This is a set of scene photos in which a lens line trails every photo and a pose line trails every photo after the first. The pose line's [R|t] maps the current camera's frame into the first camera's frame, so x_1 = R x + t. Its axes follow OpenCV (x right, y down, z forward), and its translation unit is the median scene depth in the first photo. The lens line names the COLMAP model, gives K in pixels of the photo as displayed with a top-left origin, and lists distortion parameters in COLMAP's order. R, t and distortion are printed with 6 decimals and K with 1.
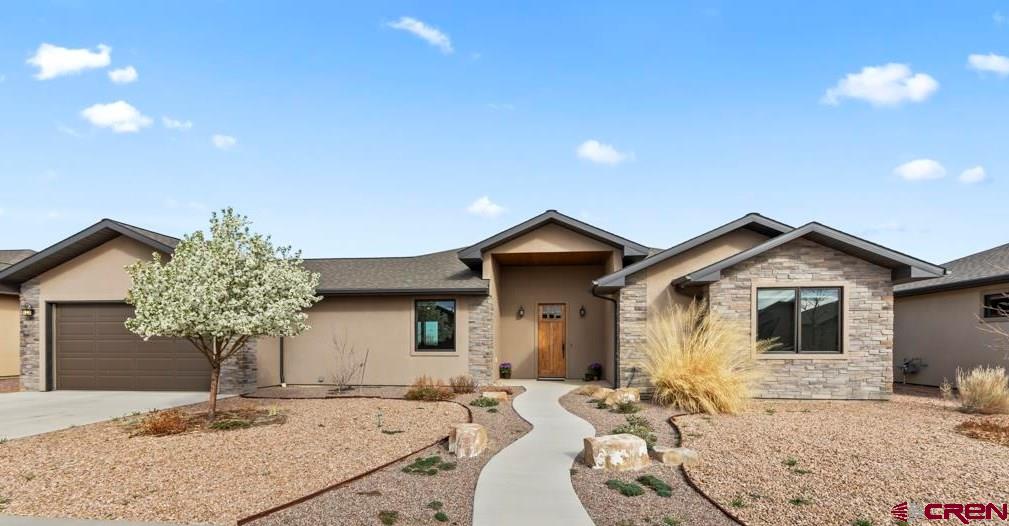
lens RADIAL K [[475.3, 0, 501.9], [0, 475.3, 343.5], [0, 0, 1]] dist [0.018518, -0.000107]
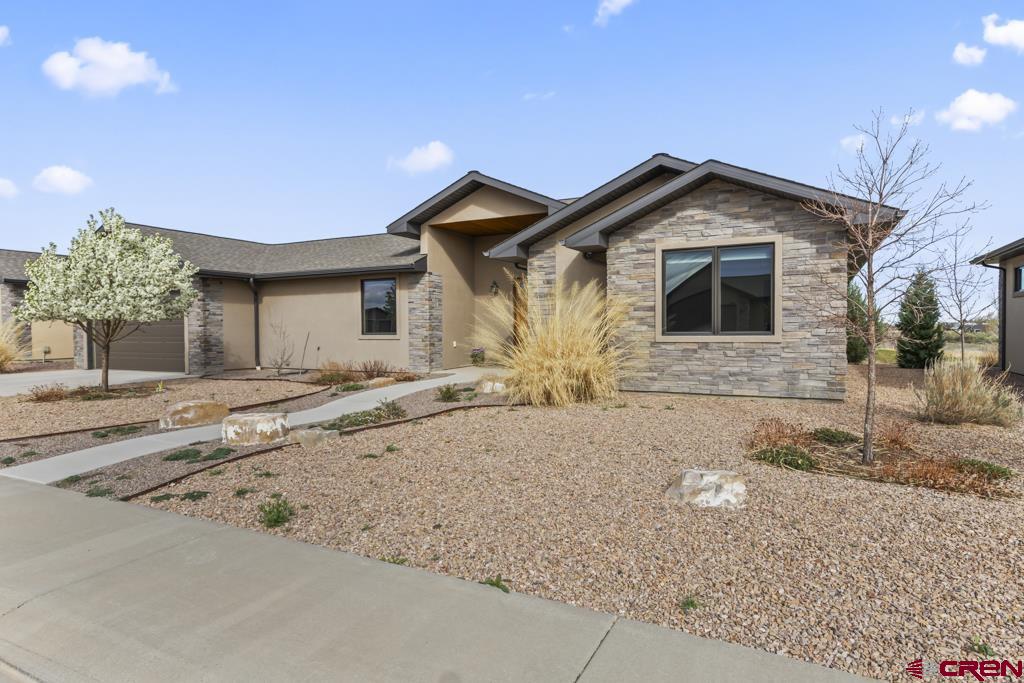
lens RADIAL K [[593.6, 0, 512.0], [0, 593.6, 341.5], [0, 0, 1]] dist [0.032957, 0.000195]
pose [[0.933468, 0.000911, -0.358659, 0.655170], [0.006665, 0.999780, 0.019888, 0.010626], [0.358598, -0.020956, 0.933257, 0.006169]]
